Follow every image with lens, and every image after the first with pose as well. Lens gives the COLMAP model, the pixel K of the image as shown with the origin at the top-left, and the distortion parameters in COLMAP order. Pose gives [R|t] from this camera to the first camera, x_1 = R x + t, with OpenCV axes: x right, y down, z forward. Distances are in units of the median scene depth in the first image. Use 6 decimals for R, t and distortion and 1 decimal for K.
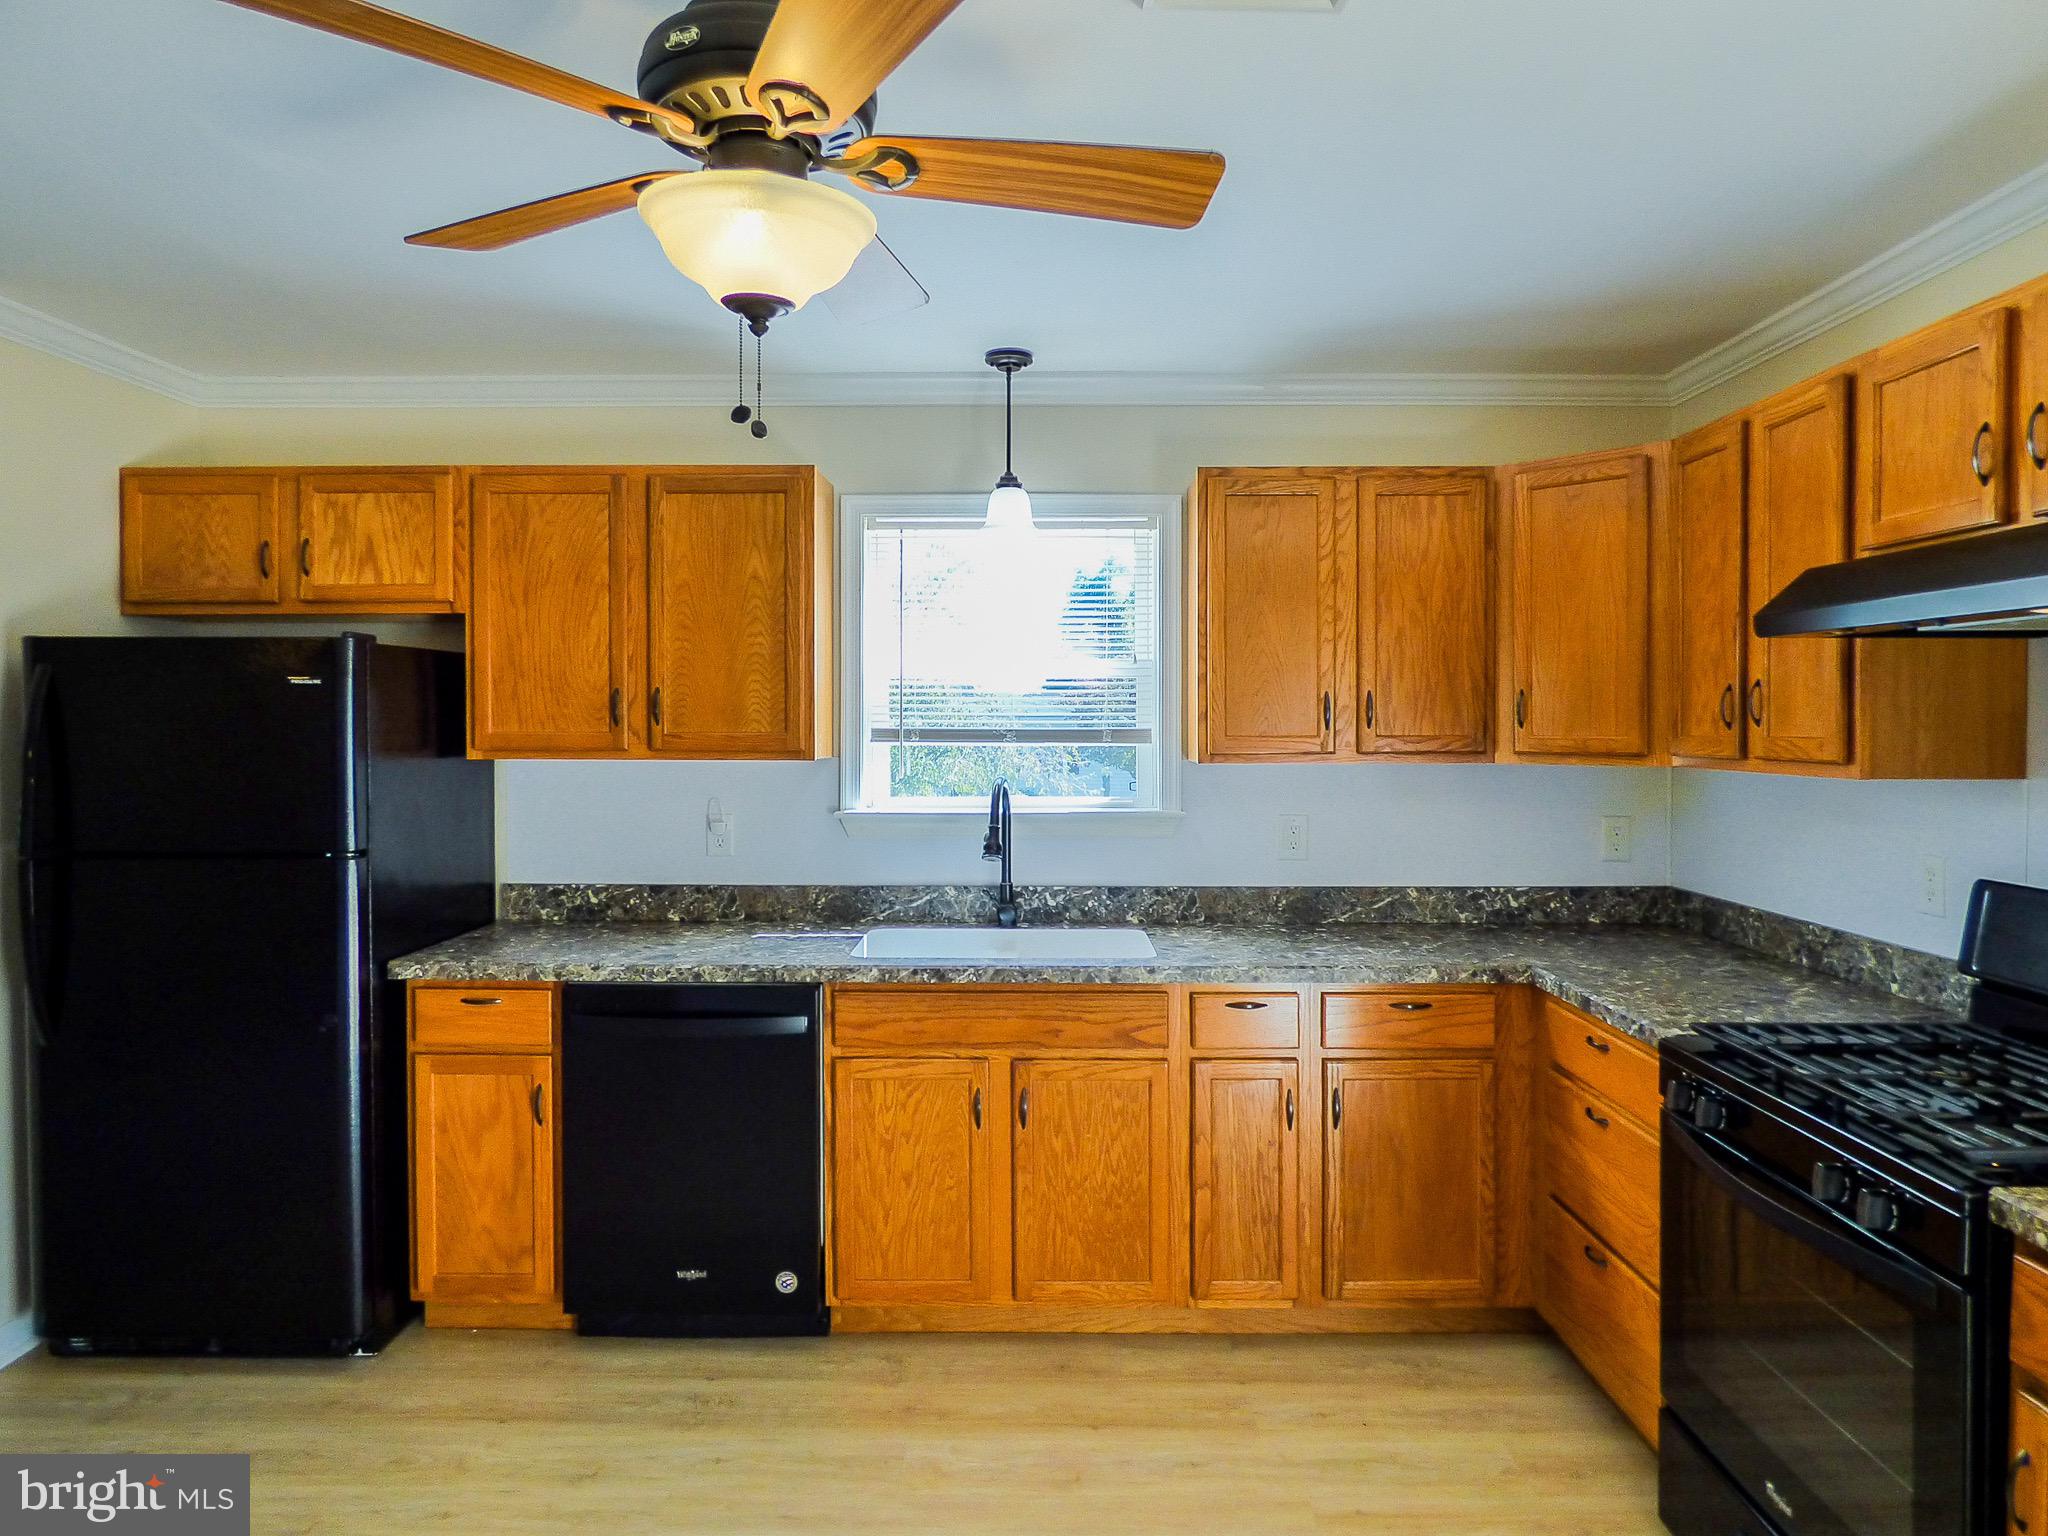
lens RADIAL K [[1265.2, 0, 965.0], [0, 1265.2, 742.4], [0, 0, 1]] dist [-0.012728, -0.001943]
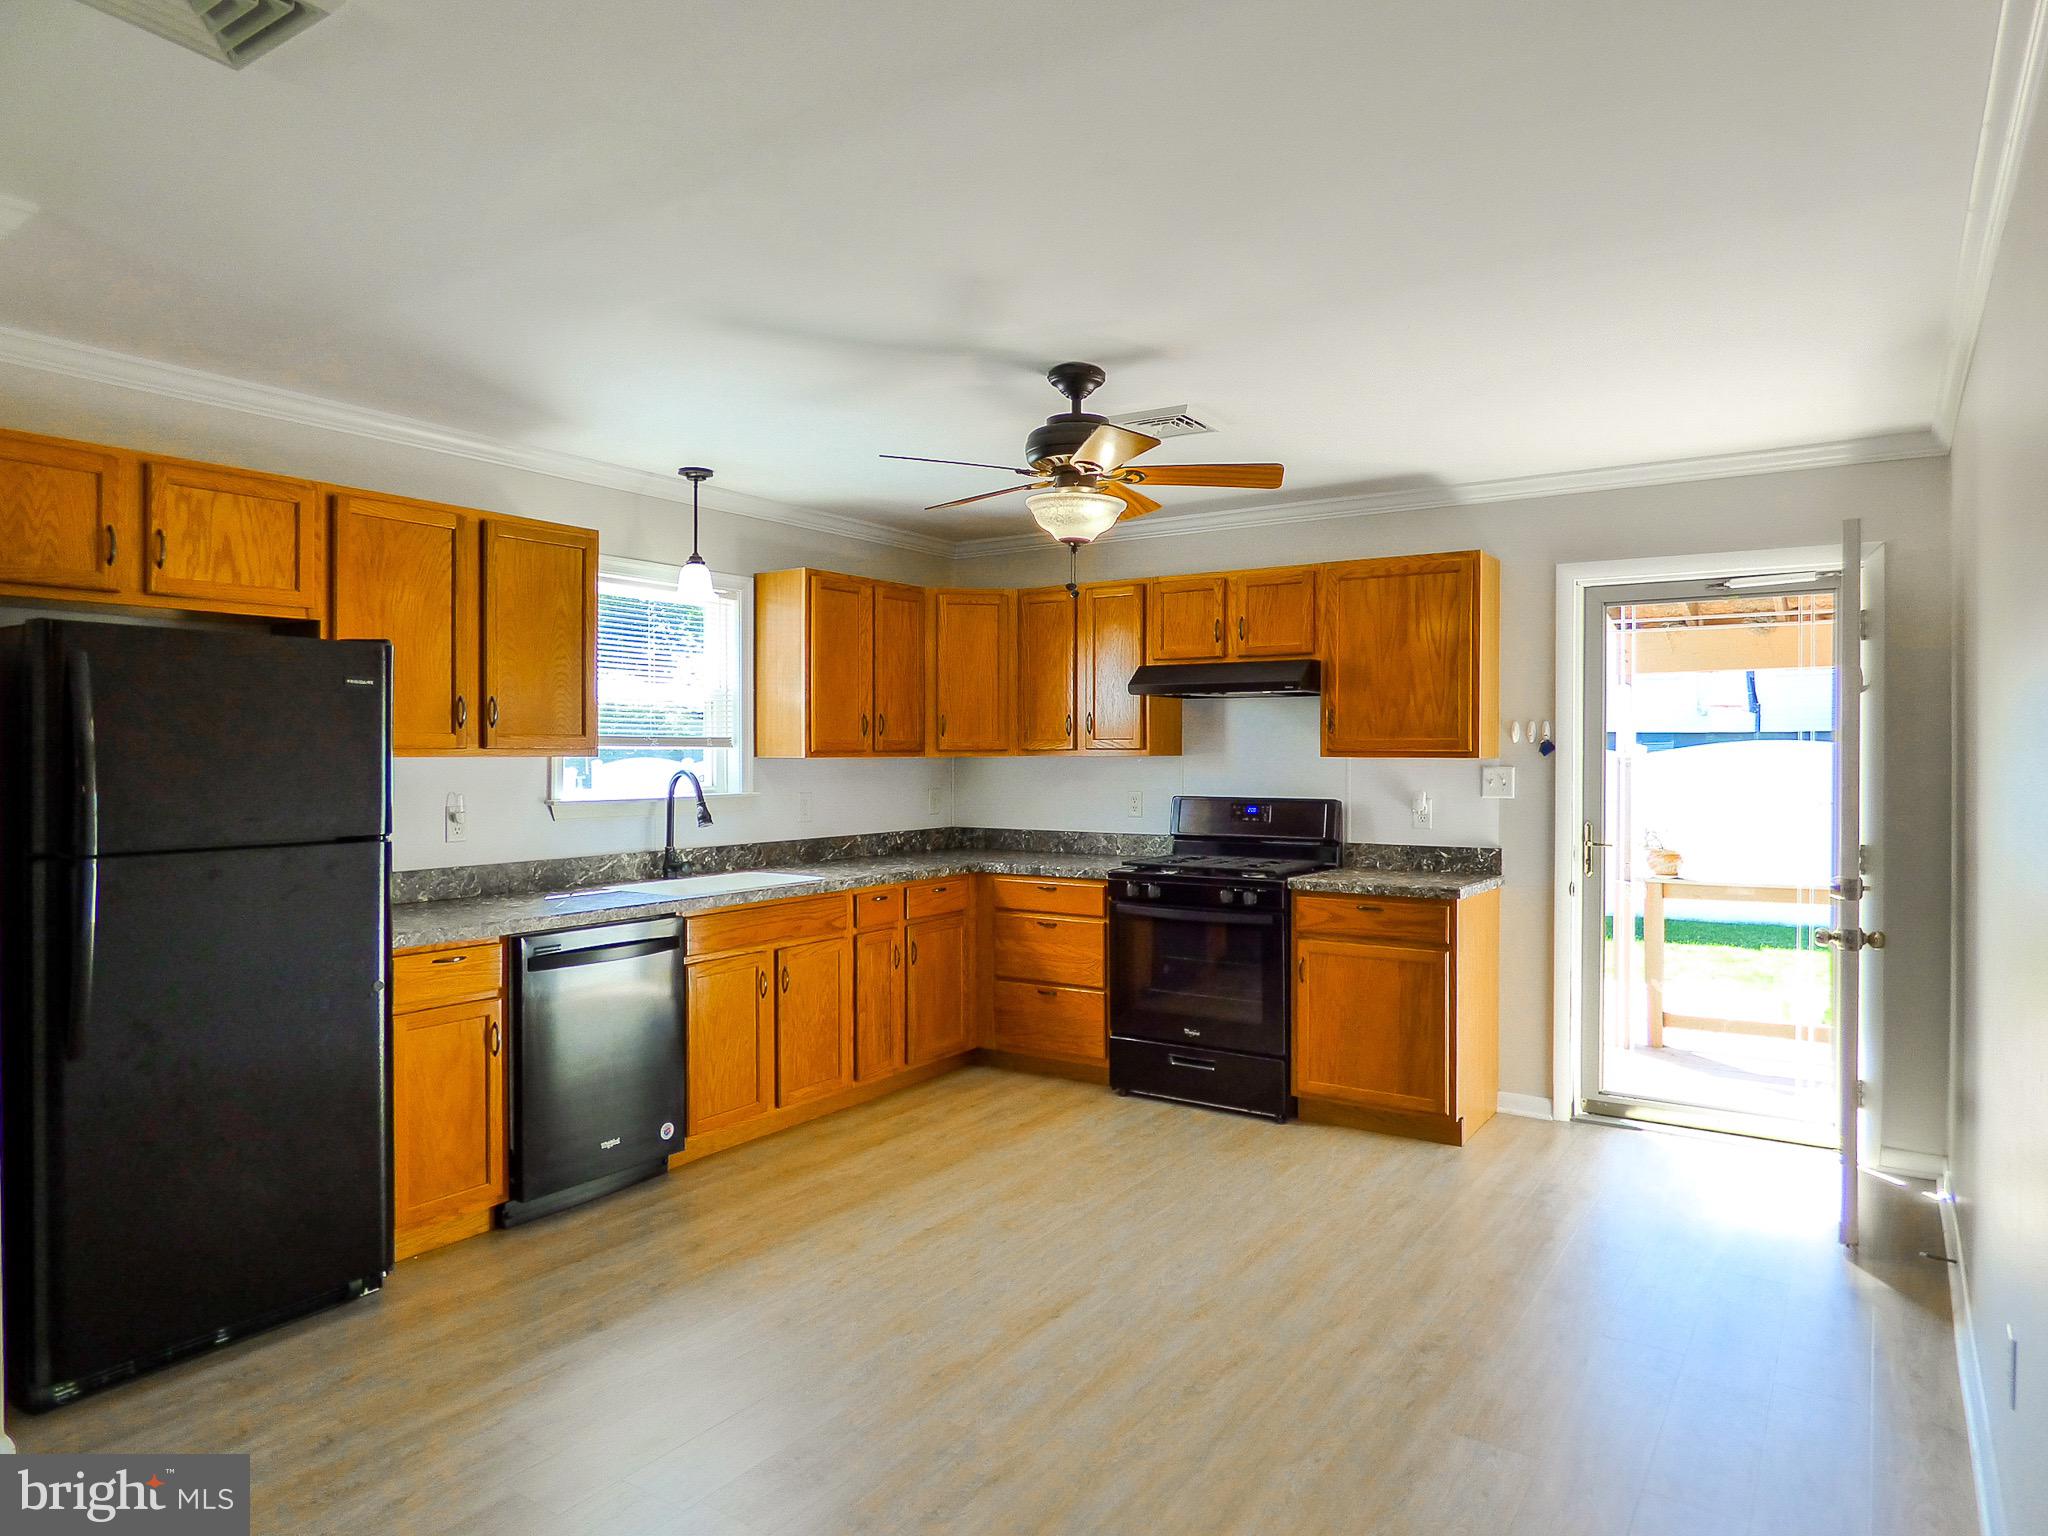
lens RADIAL K [[1265.2, 0, 1021.3], [0, 1265.2, 773.9], [0, 0, 1]] dist [-0.012728, -0.001943]
pose [[0.552484, -0.015169, 0.833385, -0.965146], [0.013281, 0.999868, 0.009395, 0.025565], [-0.833418, 0.005877, 0.552613, -0.082296]]
